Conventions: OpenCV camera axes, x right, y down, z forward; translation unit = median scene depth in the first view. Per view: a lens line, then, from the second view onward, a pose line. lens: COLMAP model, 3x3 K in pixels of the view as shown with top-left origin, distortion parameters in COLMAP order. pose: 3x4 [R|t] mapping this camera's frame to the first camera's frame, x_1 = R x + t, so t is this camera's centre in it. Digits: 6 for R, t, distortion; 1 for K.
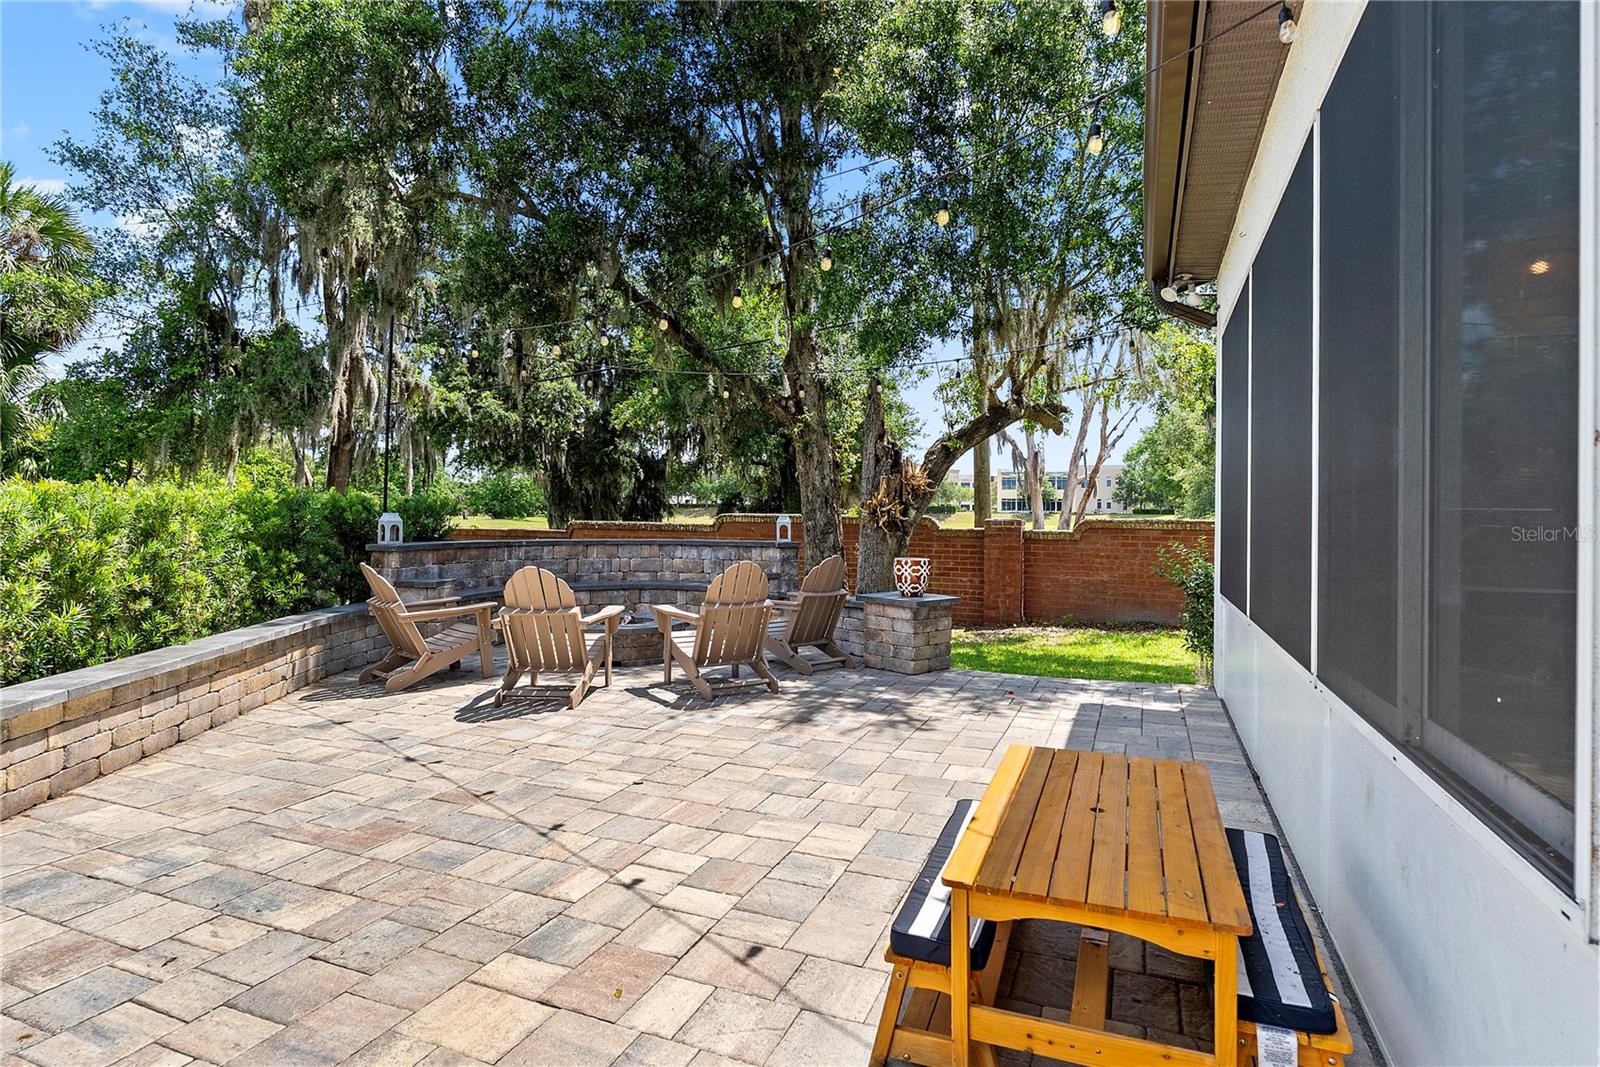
lens RADIAL K [[839.2, 0, 792.9], [0, 839.2, 510.3], [0, 0, 1]] dist [-0.002164, 0.001285]
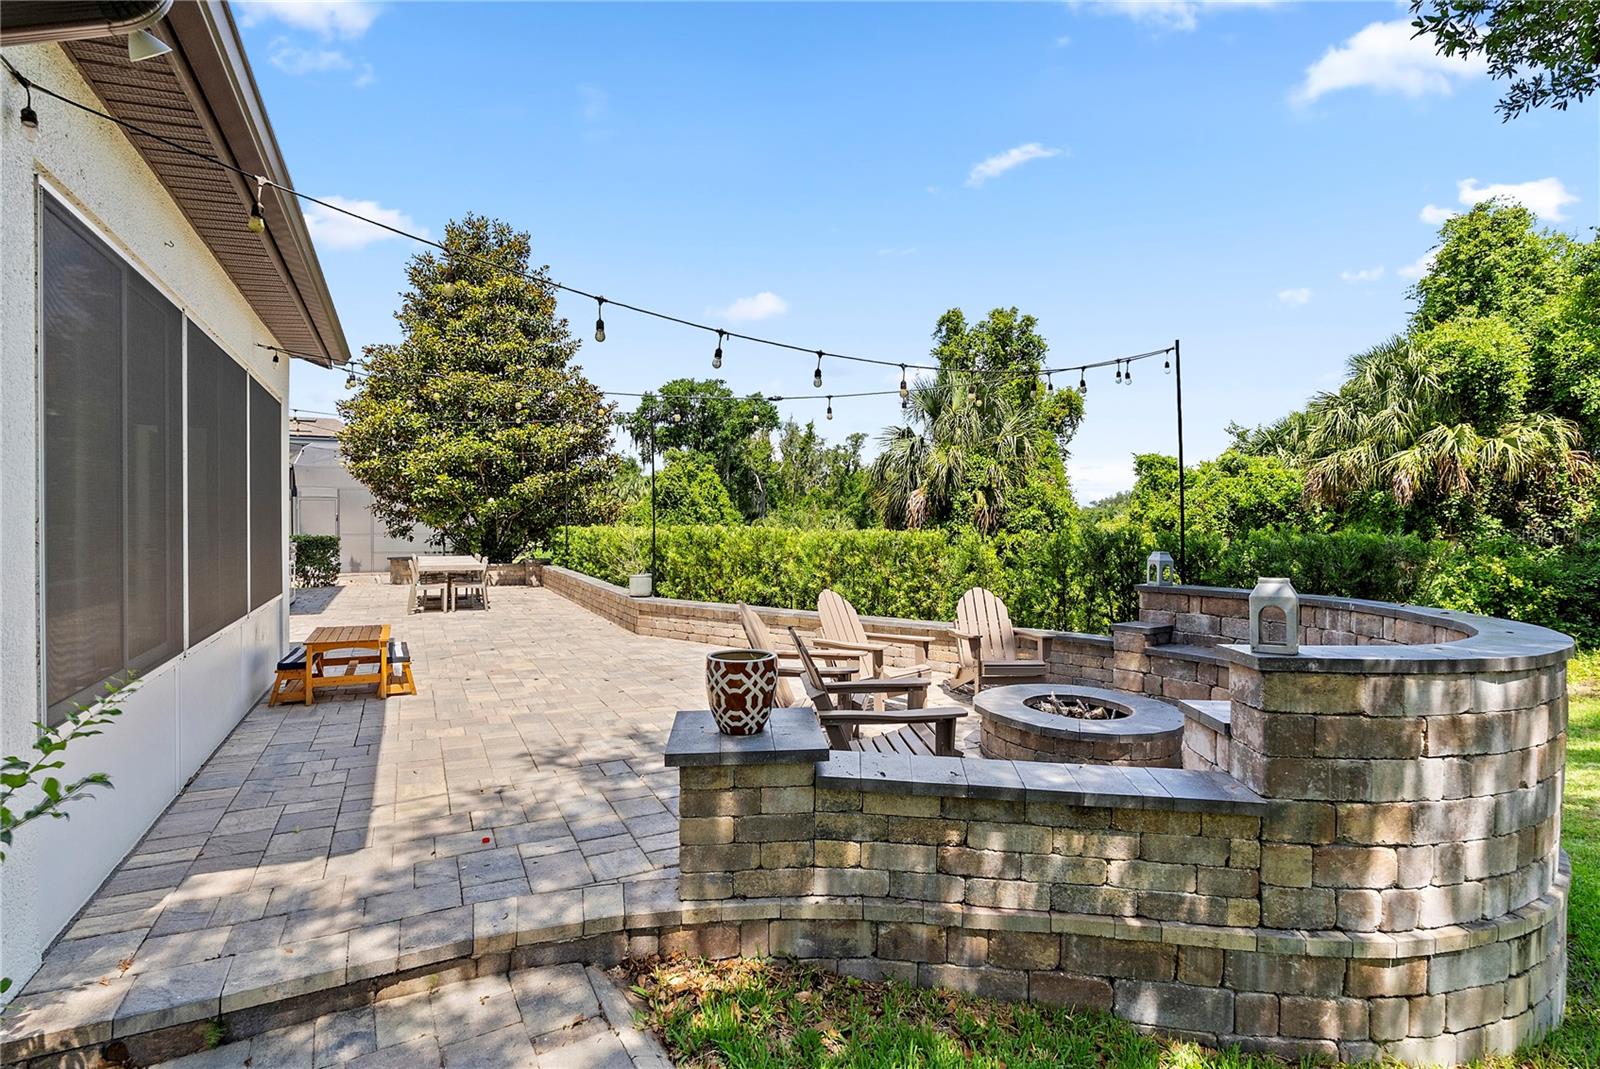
lens RADIAL K [[733.0, 0, 799.1], [0, 733.0, 522.7], [0, 0, 1]] dist [0.001606, 0.000949]
pose [[-0.634158, -0.018890, -0.772973, 0.290660], [-0.010227, 0.999819, -0.016043, -0.008928], [0.773136, -0.002269, -0.634236, 0.817212]]
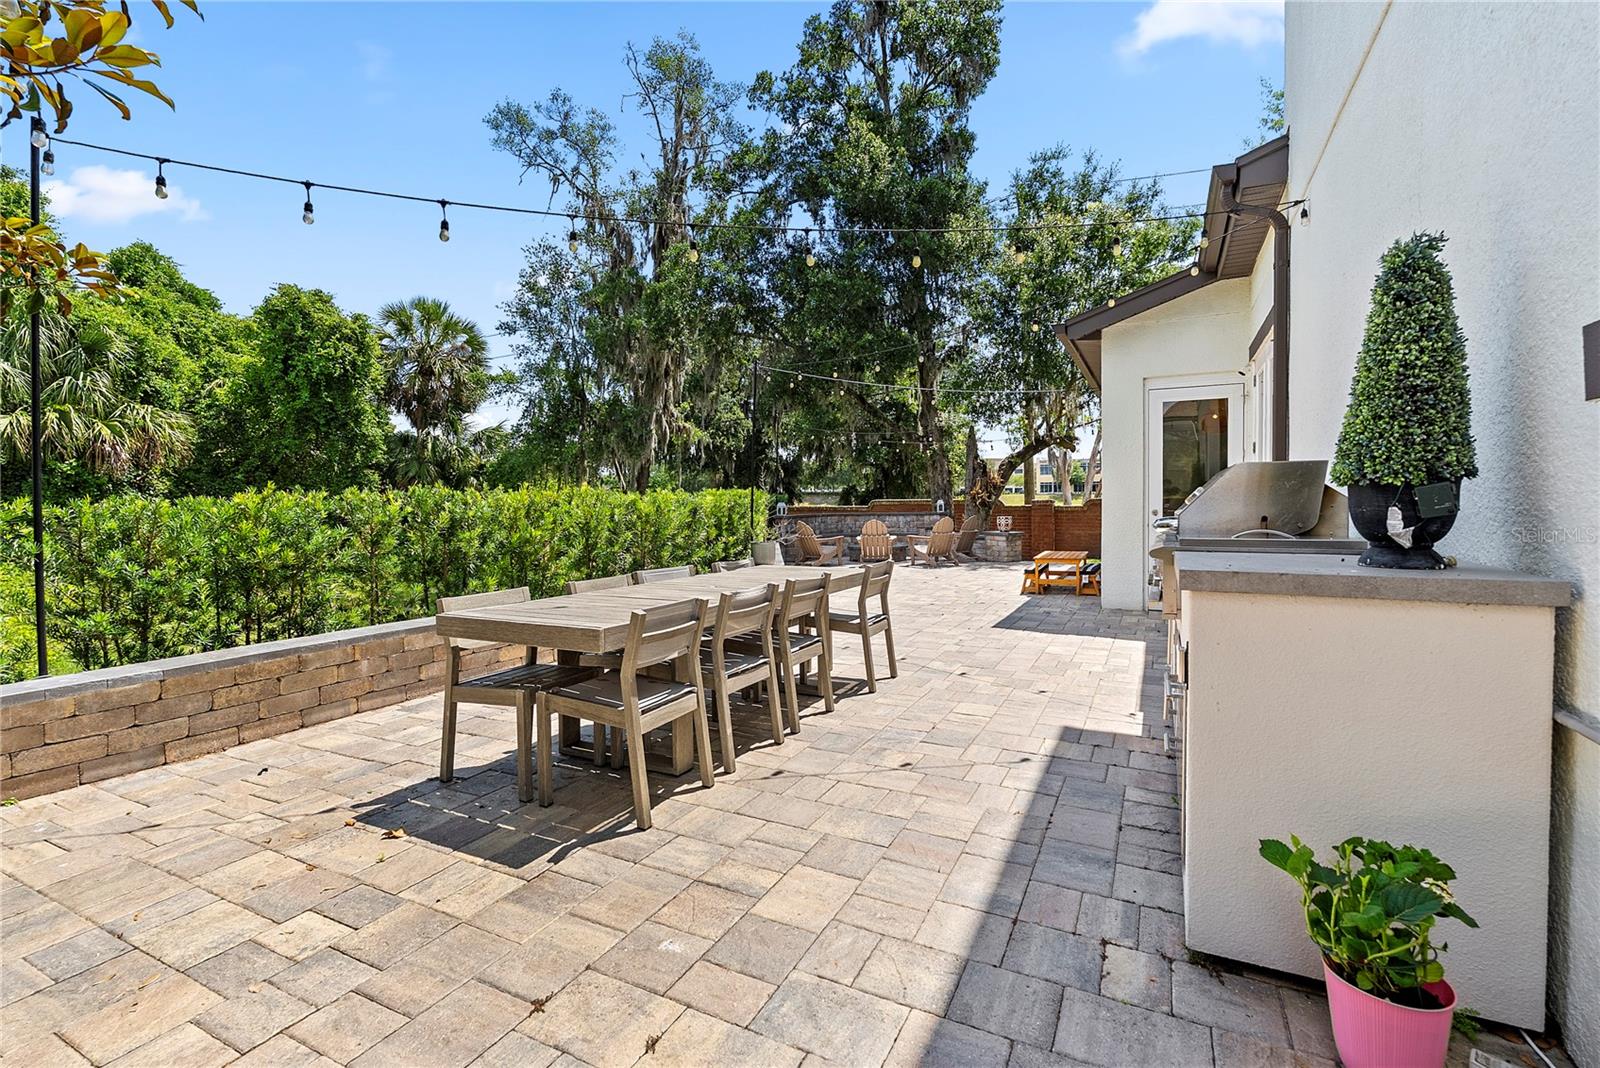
lens RADIAL K [[718.7, 0, 802.3], [0, 718.7, 524.4], [0, 0, 1]] dist [-0.003688, 0.000293]
pose [[0.996897, -0.018843, -0.076430, -0.178291], [0.021815, 0.999031, 0.038237, -0.007920], [0.075636, -0.039786, 0.996341, -0.704300]]
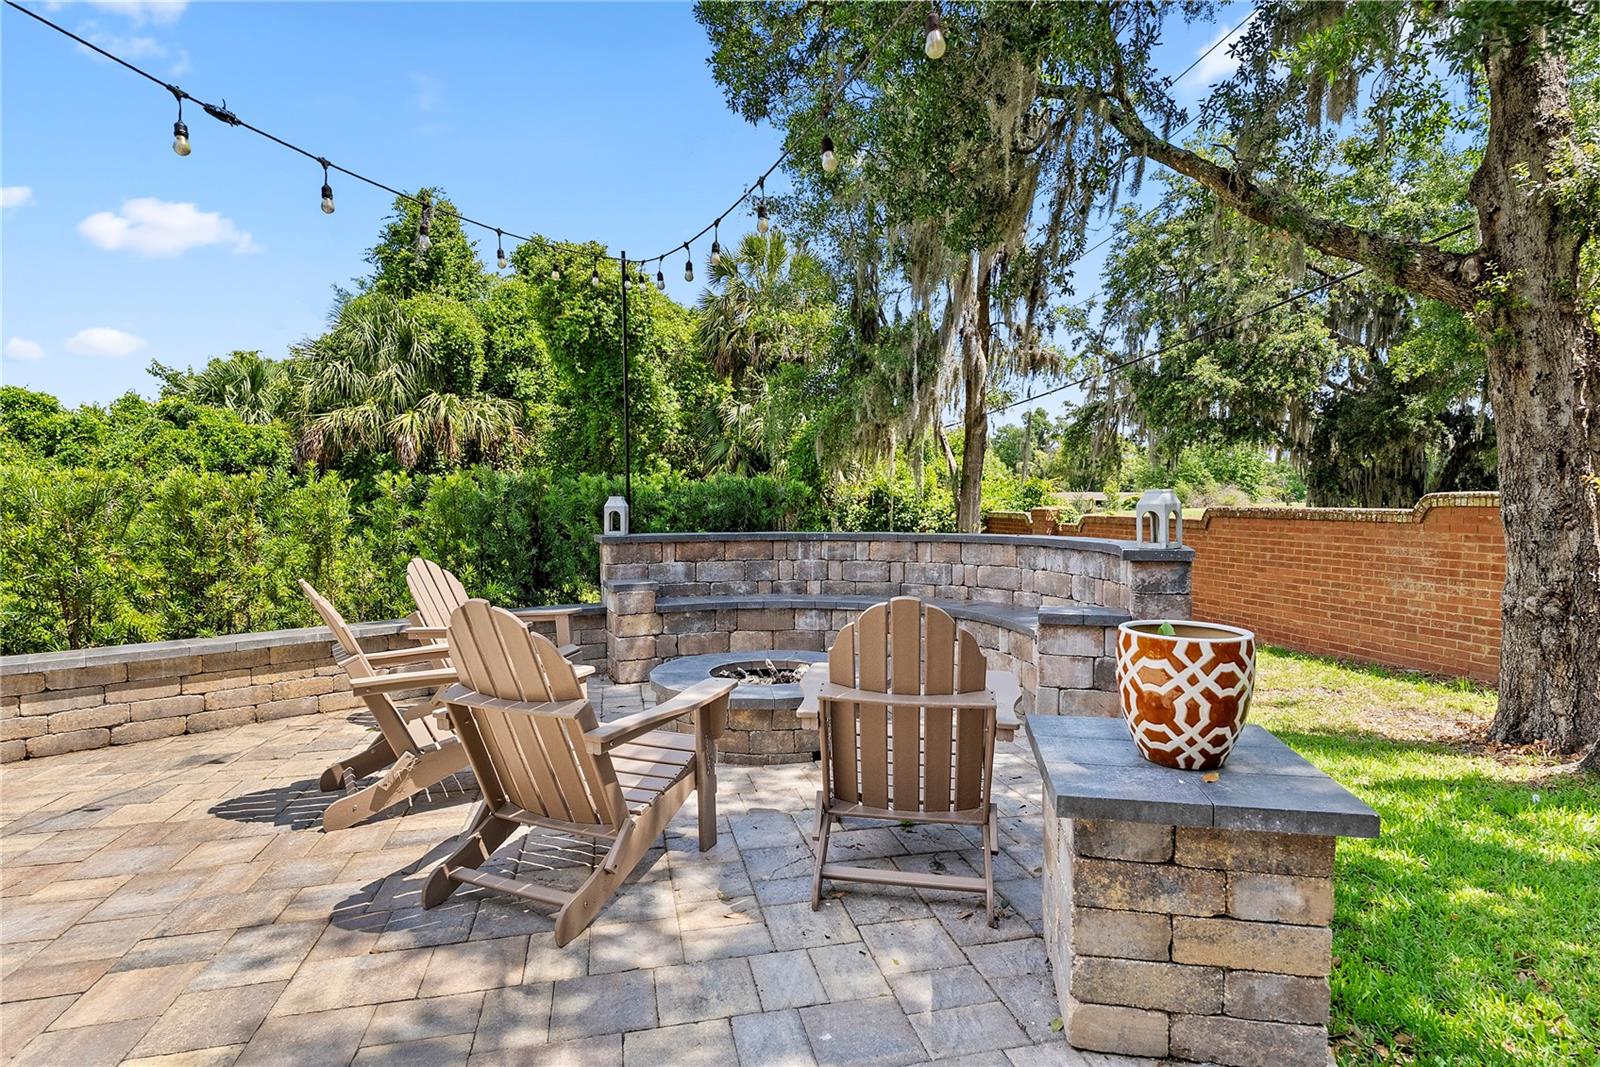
lens RADIAL K [[809.0, 0, 800.0], [0, 809.0, 533.5], [0, 0, 1]] dist [-0.003530, 0.000507]
pose [[0.582858, 0.020938, -0.812304, 0.181241], [0.014541, 0.999239, 0.036190, 0.008505], [0.812444, -0.032906, 0.582110, 0.460853]]
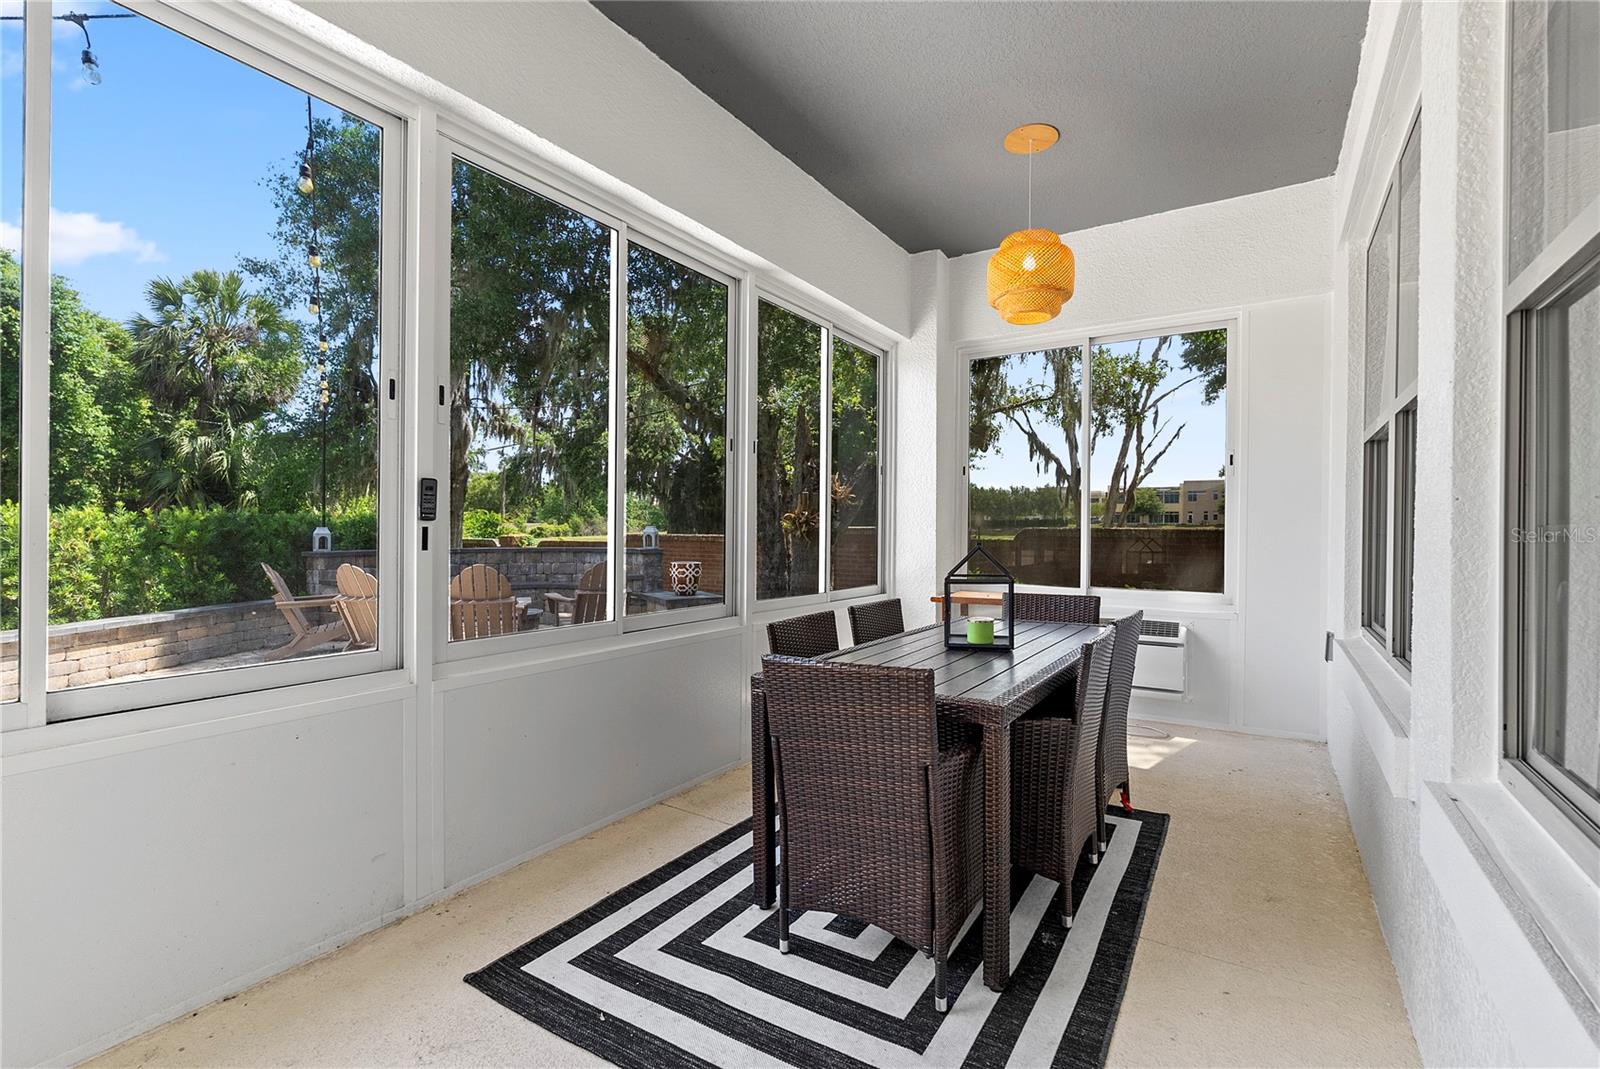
lens RADIAL K [[707.3, 0, 803.3], [0, 707.3, 532.9], [0, 0, 1]] dist [-0.002306, 0.000391]
pose [[0.982638, -0.008346, -0.185344, 0.301589], [0.010264, 0.999903, 0.009390, 0.006132], [0.185247, -0.011129, 0.982629, 0.048285]]
